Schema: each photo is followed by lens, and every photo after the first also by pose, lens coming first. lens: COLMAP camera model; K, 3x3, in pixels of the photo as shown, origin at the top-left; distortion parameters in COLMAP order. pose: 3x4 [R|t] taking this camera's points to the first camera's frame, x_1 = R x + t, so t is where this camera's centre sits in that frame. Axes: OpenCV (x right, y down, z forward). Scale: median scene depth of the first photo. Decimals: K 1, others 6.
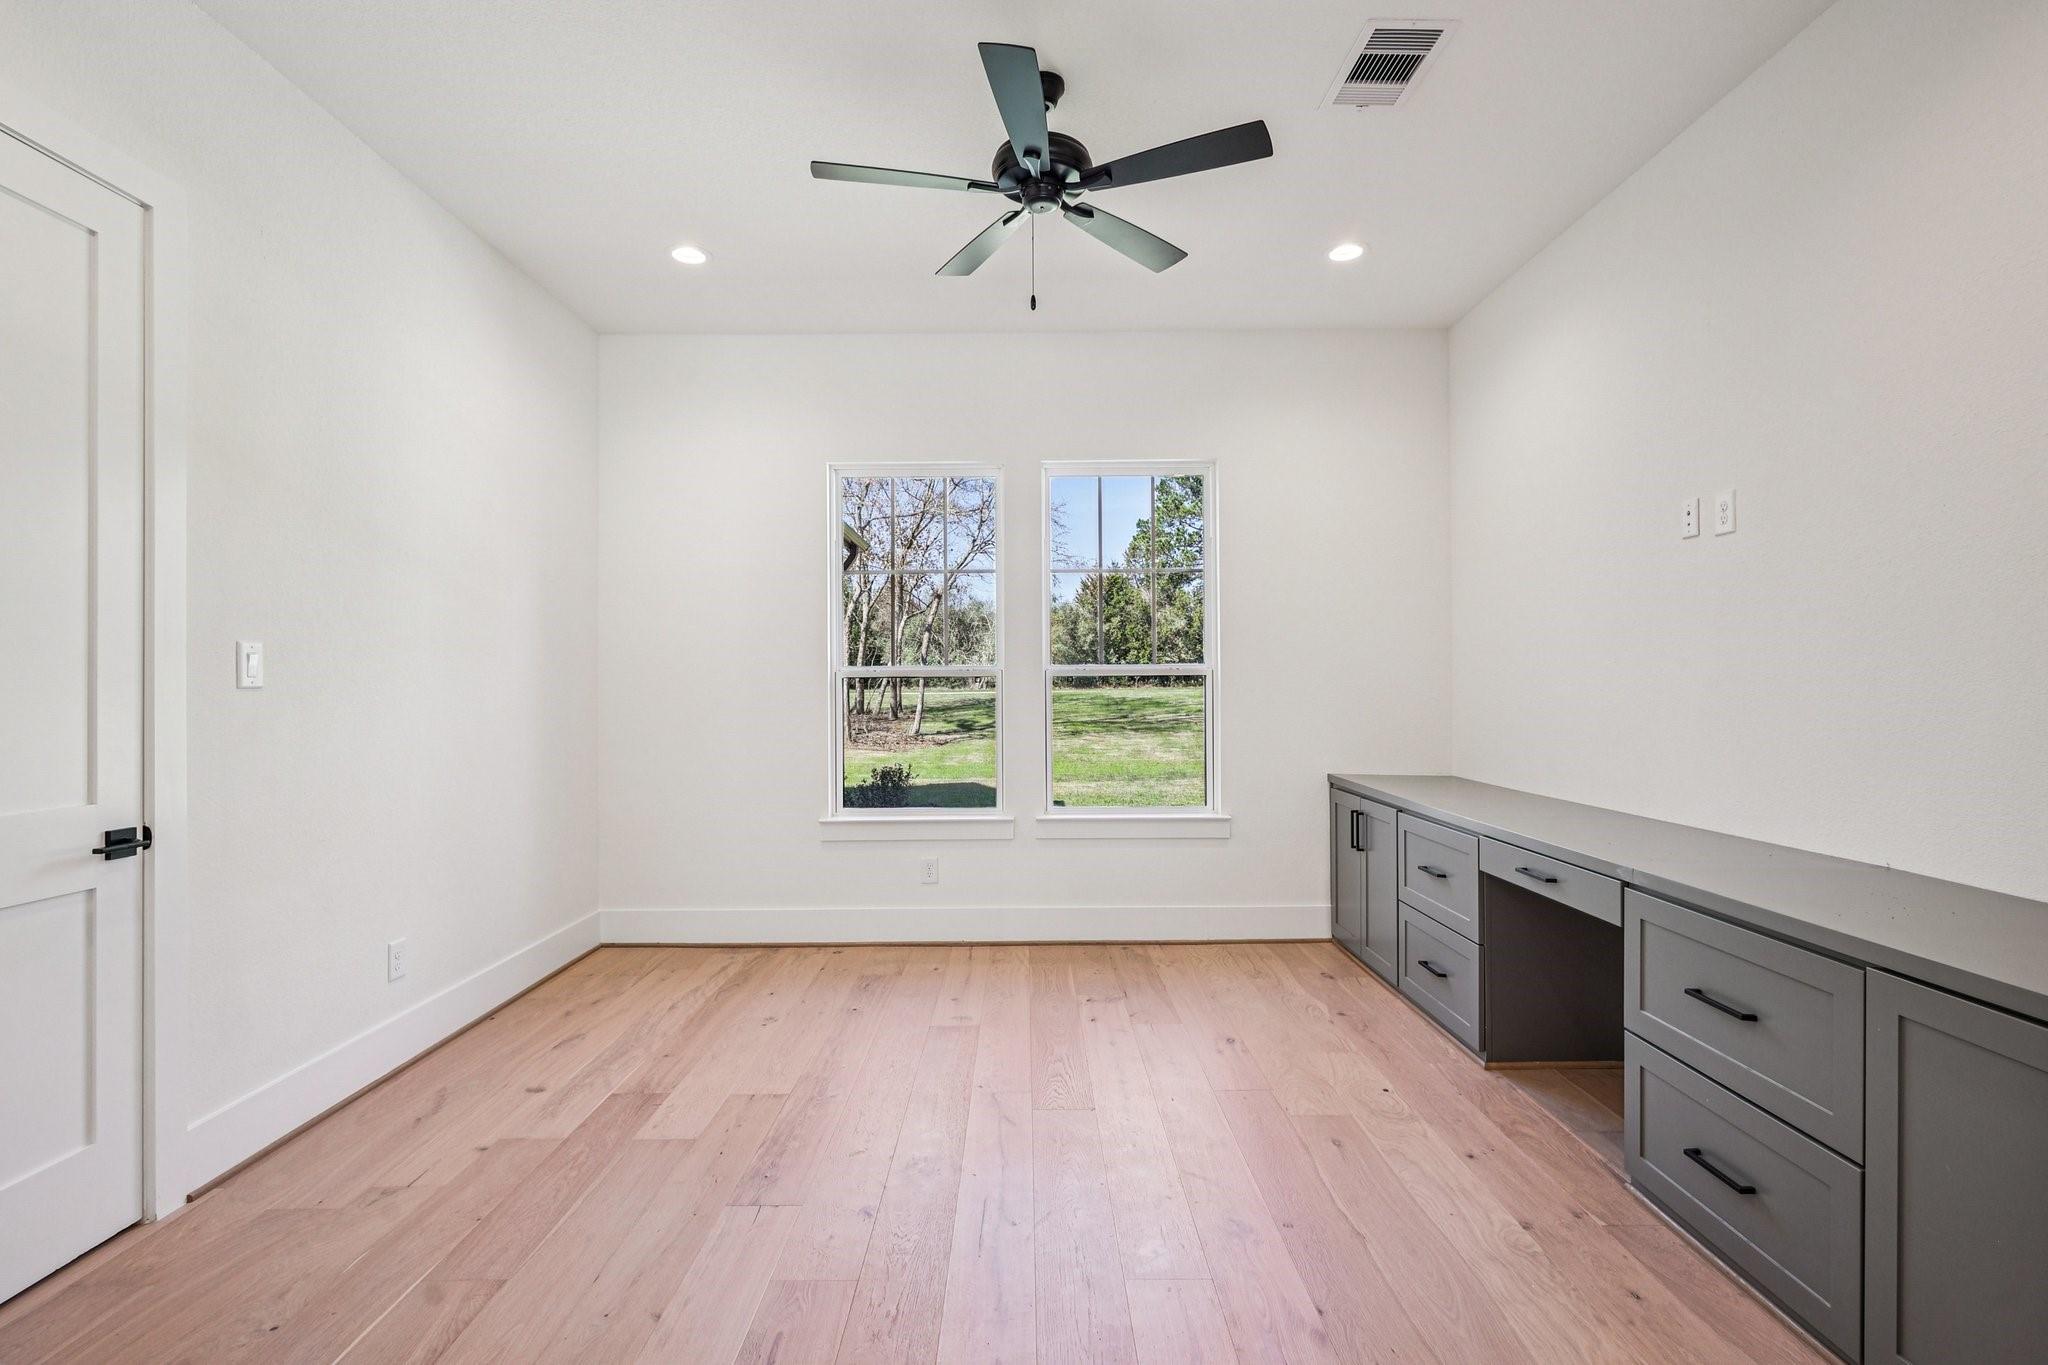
lens RADIAL K [[956.9, 0, 1023.3], [0, 956.9, 684.2], [0, 0, 1]] dist [-0.001335, 0.001798]
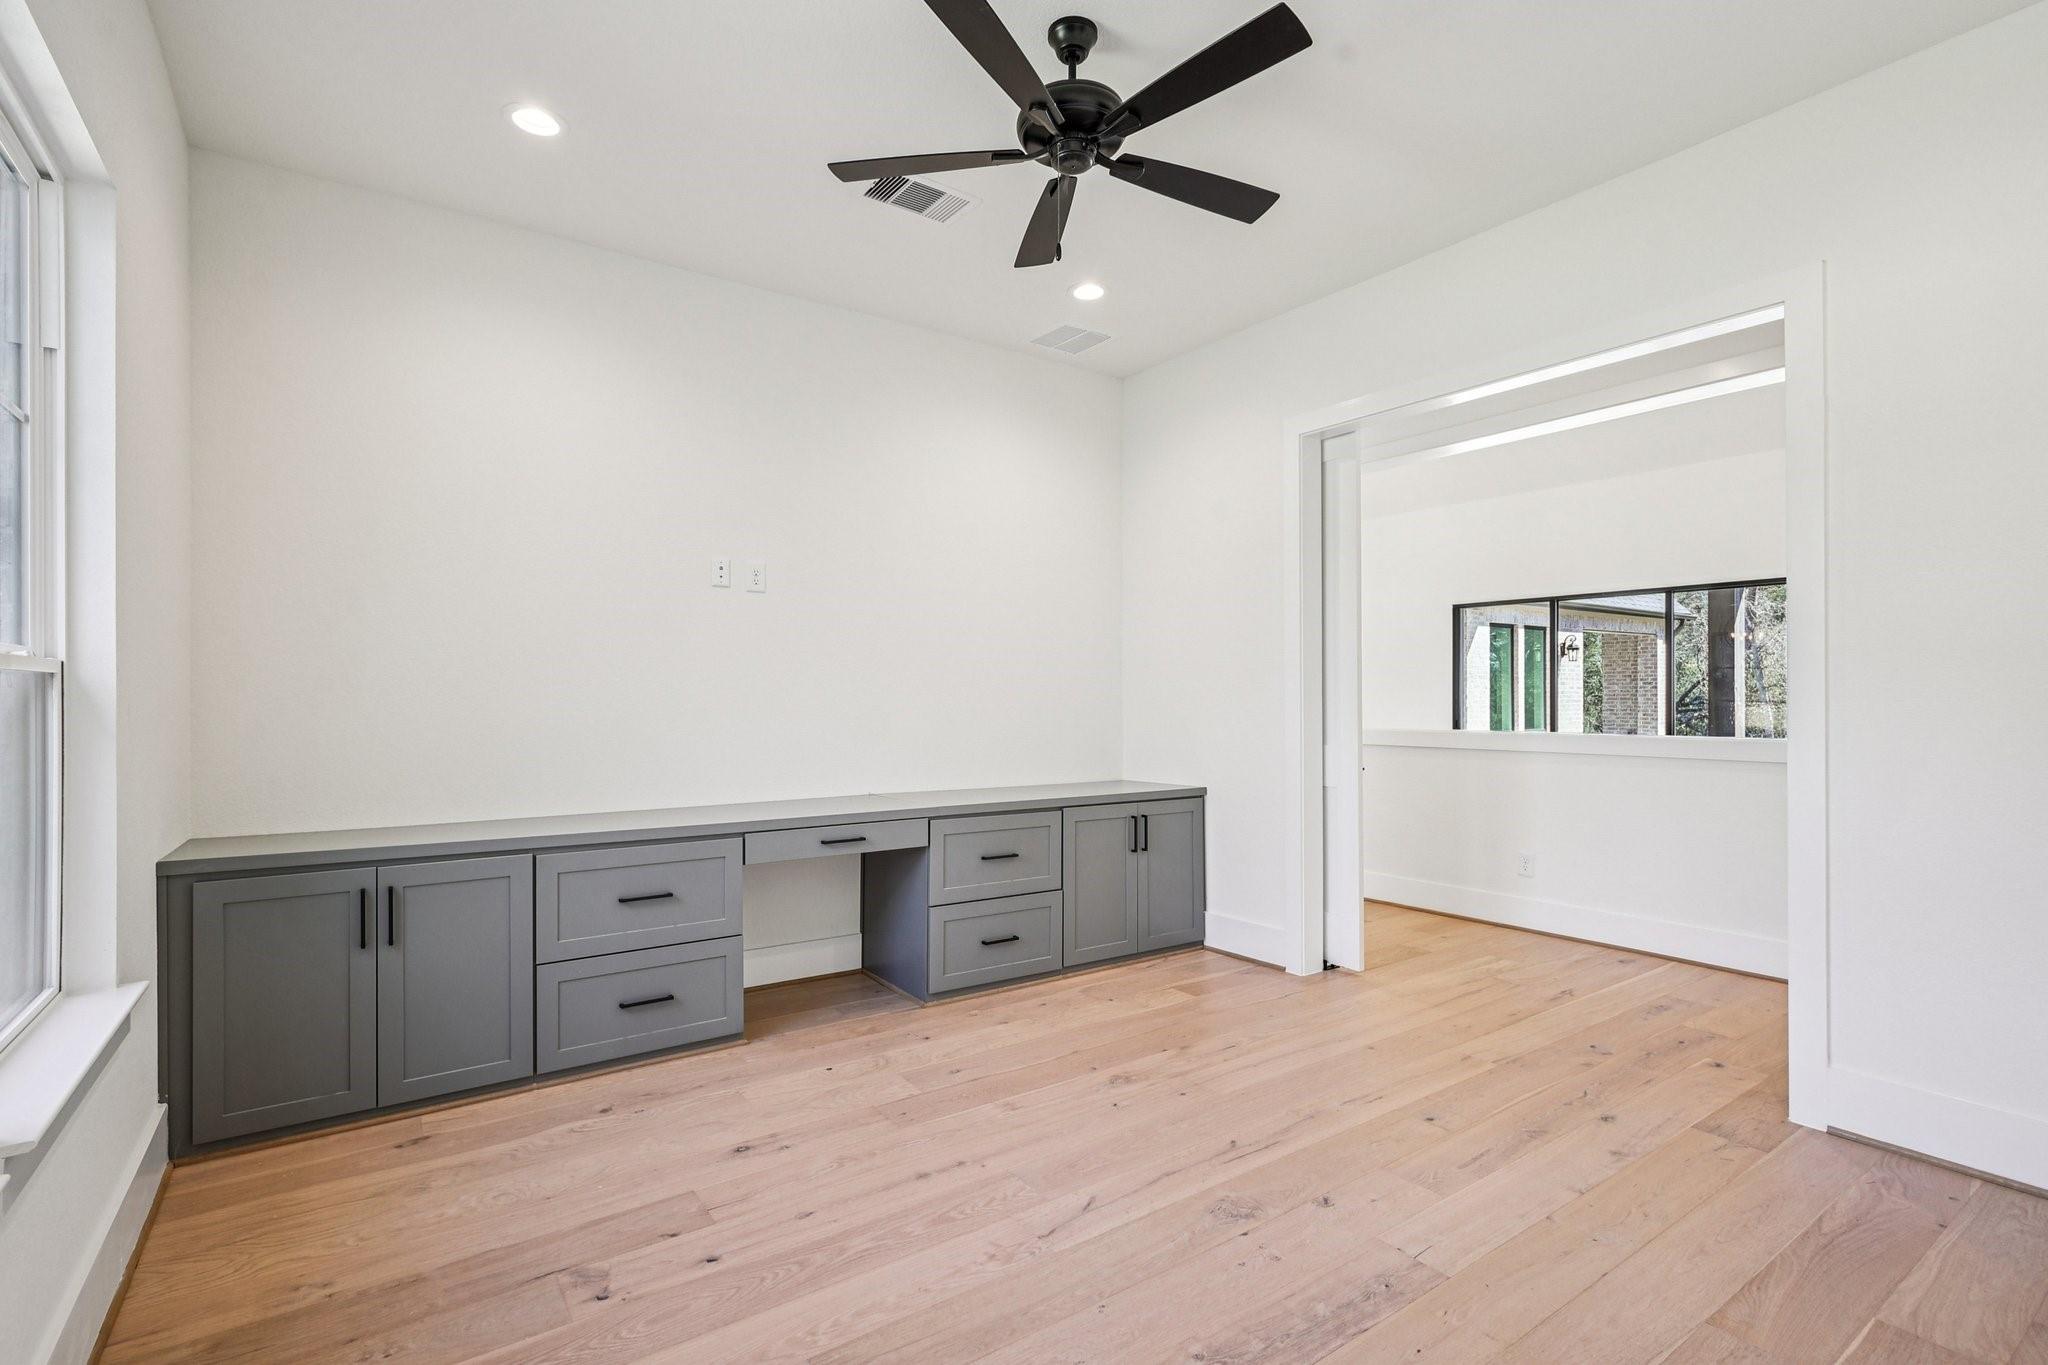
lens RADIAL K [[956.9, 0, 1021.7], [0, 956.9, 691.5], [0, 0, 1]] dist [-0.001335, 0.001798]
pose [[-0.572375, 0.008602, 0.819947, -0.713630], [0.003650, 0.999962, -0.007942, 0.004688], [-0.819984, -0.001553, -0.572384, 1.603532]]
